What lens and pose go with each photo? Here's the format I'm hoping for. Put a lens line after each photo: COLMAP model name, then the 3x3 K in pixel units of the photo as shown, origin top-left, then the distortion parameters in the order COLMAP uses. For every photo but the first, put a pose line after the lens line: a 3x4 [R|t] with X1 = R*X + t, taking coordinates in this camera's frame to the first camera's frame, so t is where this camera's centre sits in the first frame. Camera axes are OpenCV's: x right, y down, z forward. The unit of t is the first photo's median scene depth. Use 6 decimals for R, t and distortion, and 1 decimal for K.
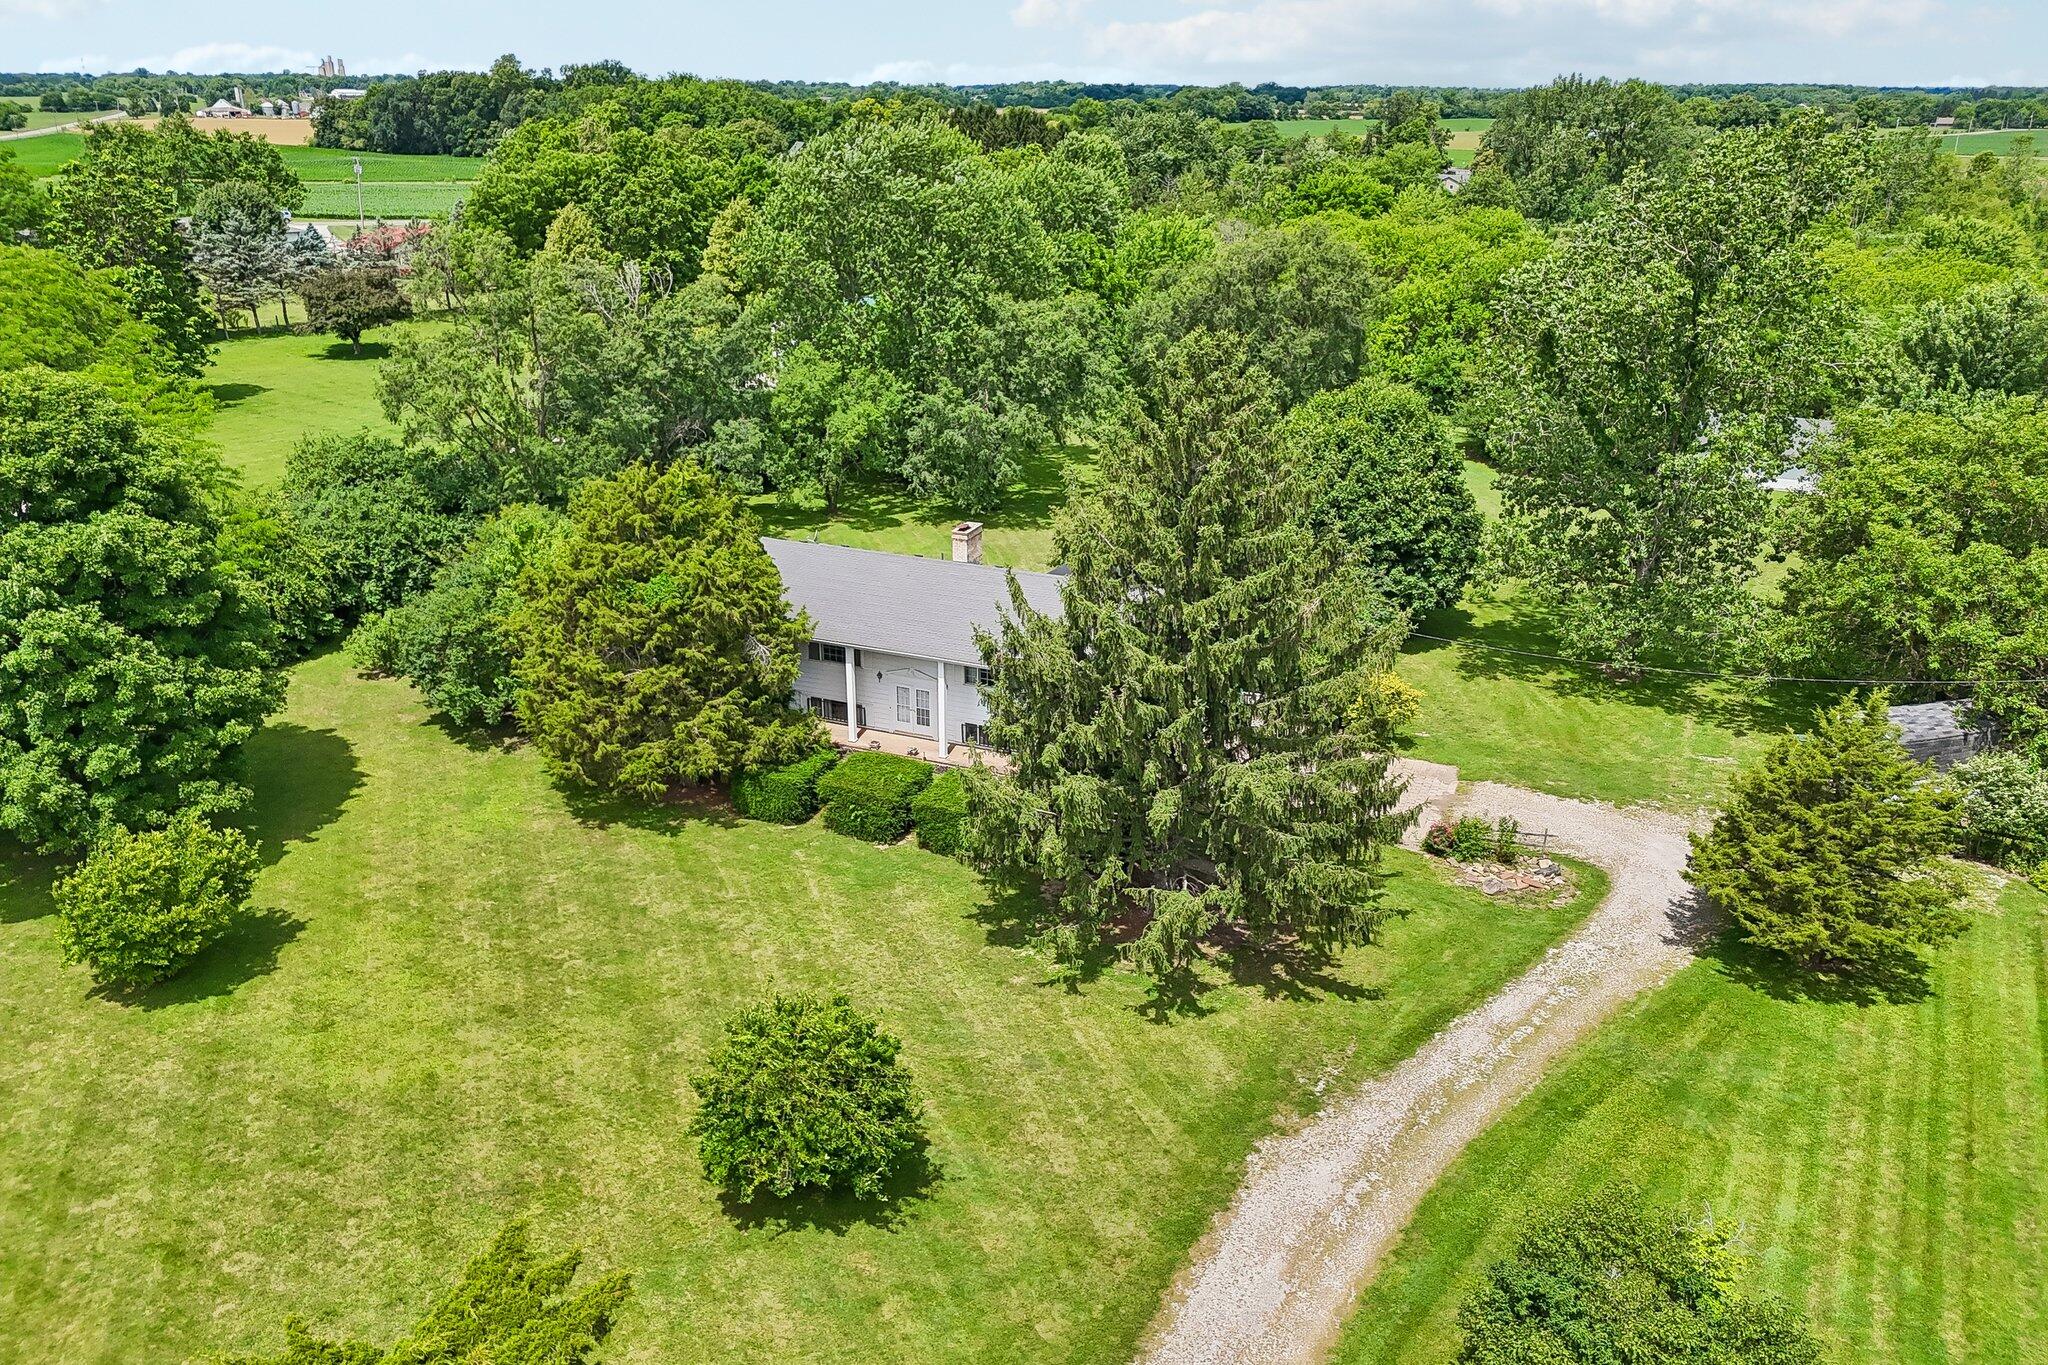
lens RADIAL K [[1490.3, 0, 1019.9], [0, 1490.3, 688.2], [0, 0, 1]] dist [0.038234, -0.020544]
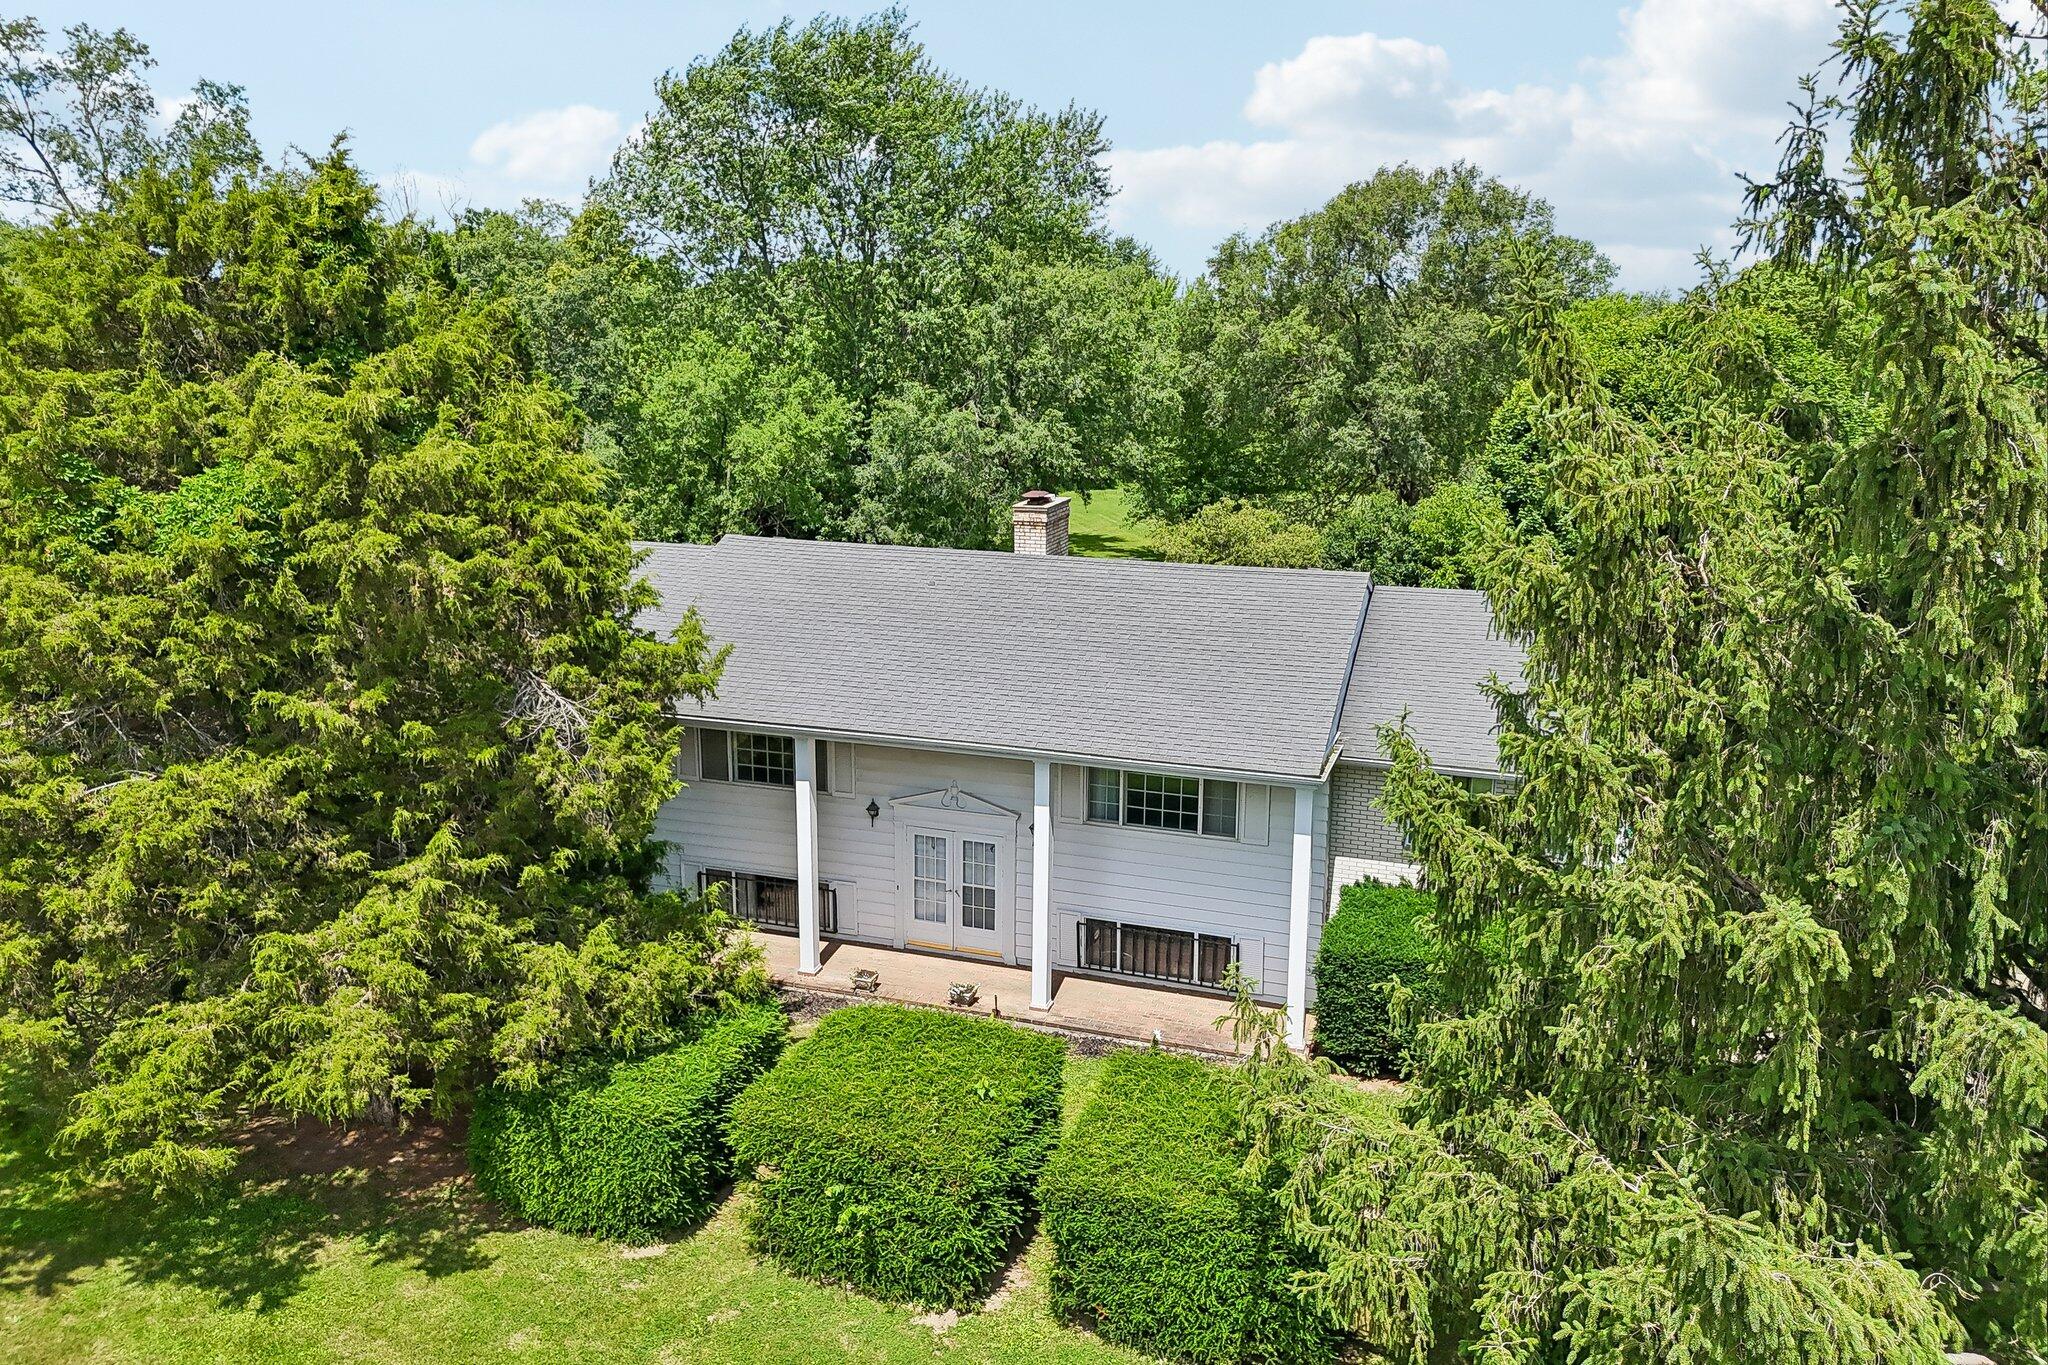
lens RADIAL K [[1490.3, 0, 1025.8], [0, 1490.3, 673.5], [0, 0, 1]] dist [0.038234, -0.020544]
pose [[0.996855, -0.018041, 0.077168, -0.090426], [0.028928, 0.989389, -0.142383, 0.015550], [-0.073780, 0.144167, 0.986799, 0.628175]]
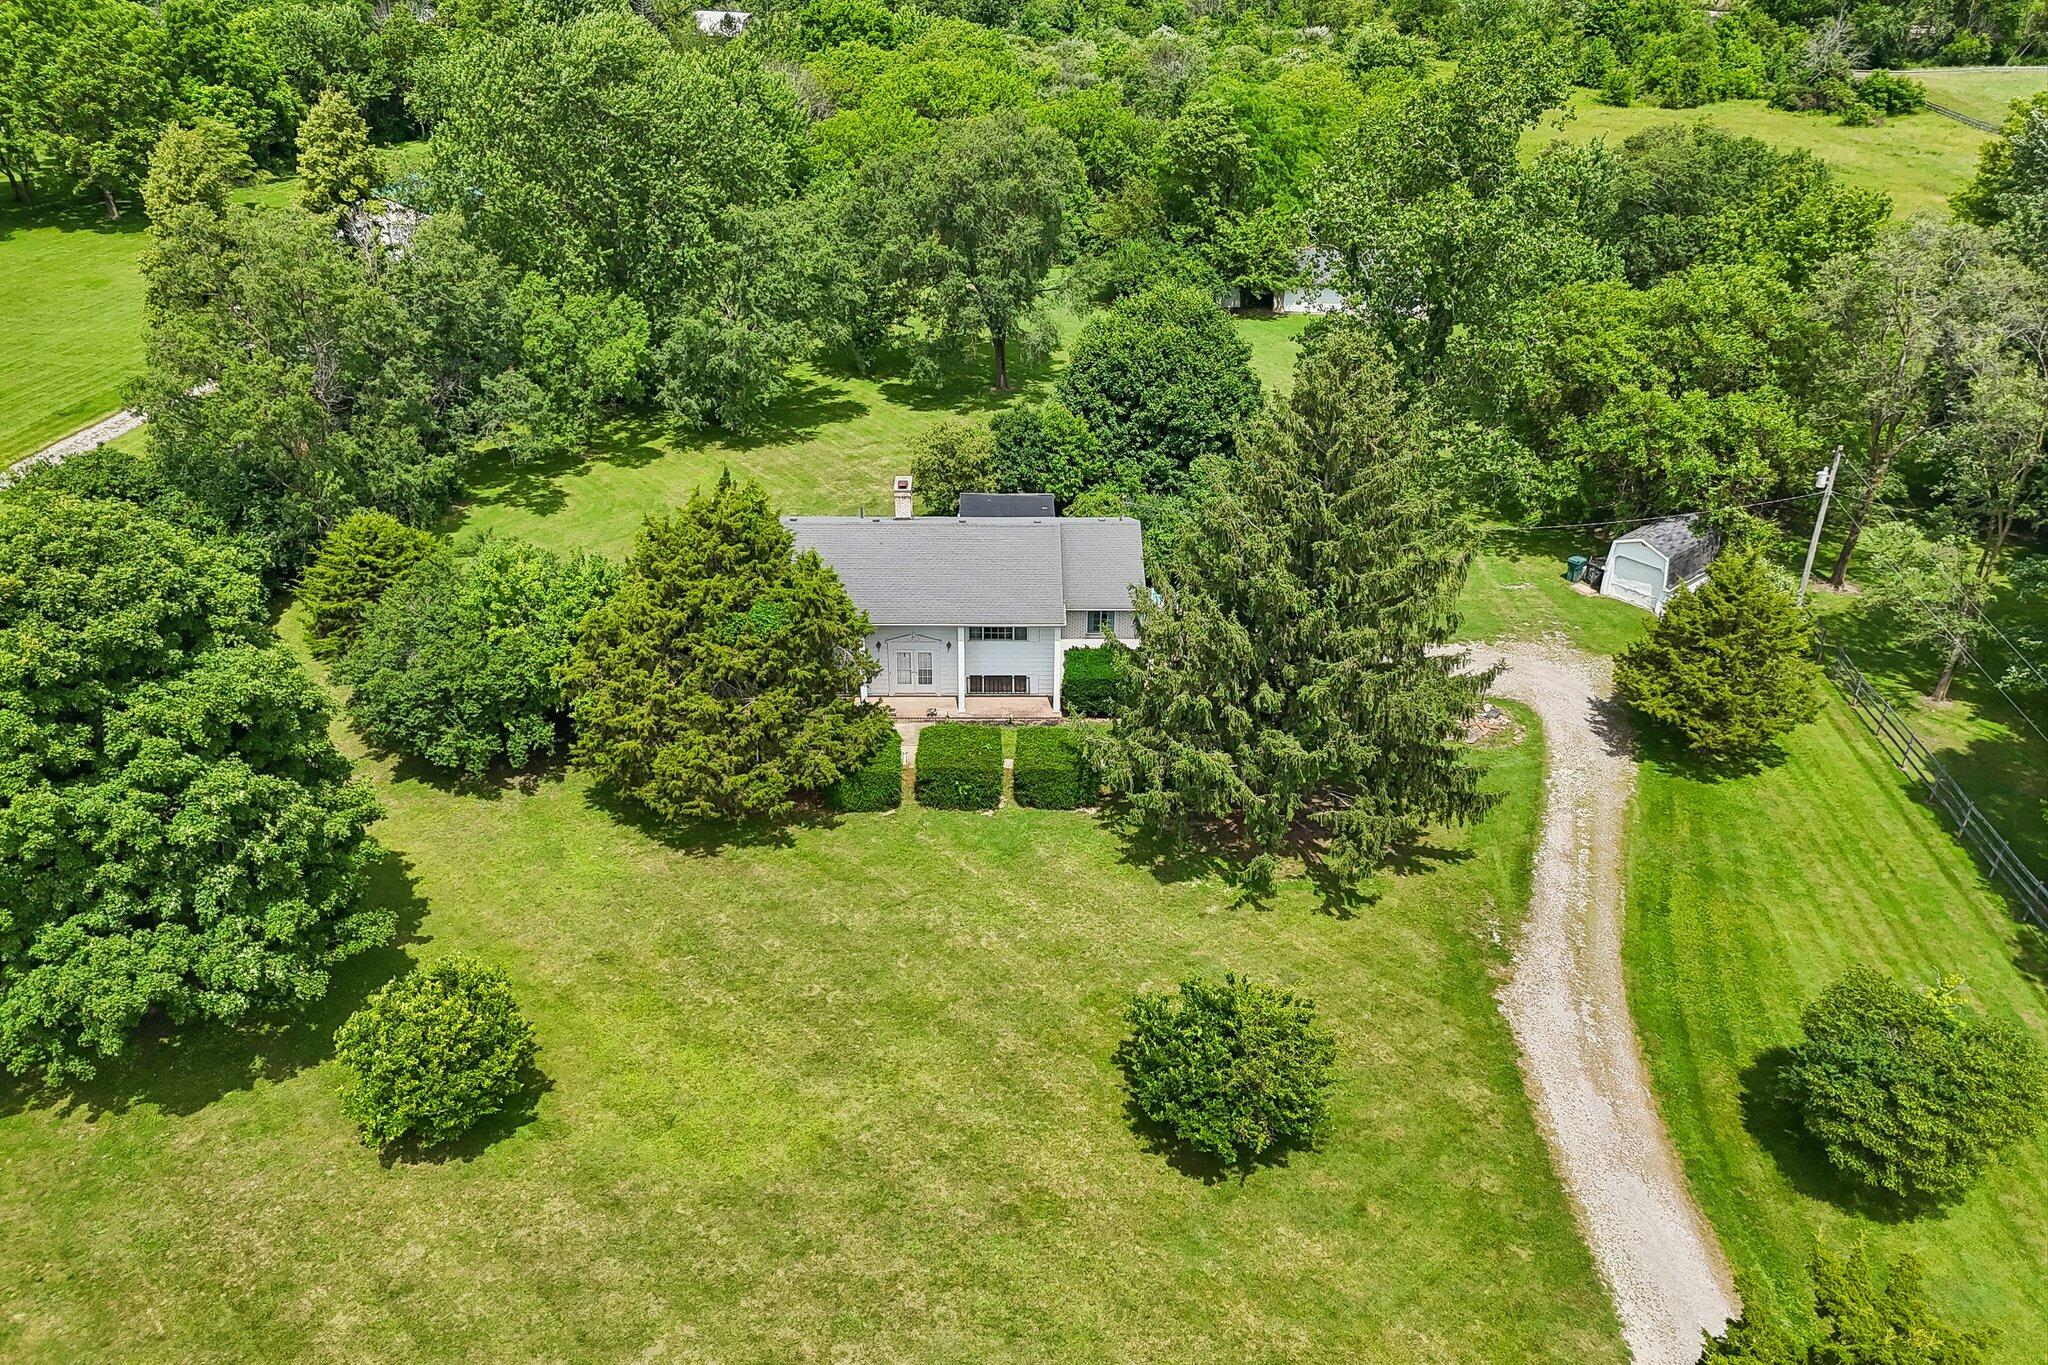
lens RADIAL K [[1490.3, 0, 1007.6], [0, 1490.3, 685.5], [0, 0, 1]] dist [0.038234, -0.020544]
pose [[0.917158, -0.192455, 0.348974, -0.414062], [0.144773, 0.976740, 0.158175, -0.144177], [-0.371299, -0.094549, 0.923687, 0.005650]]
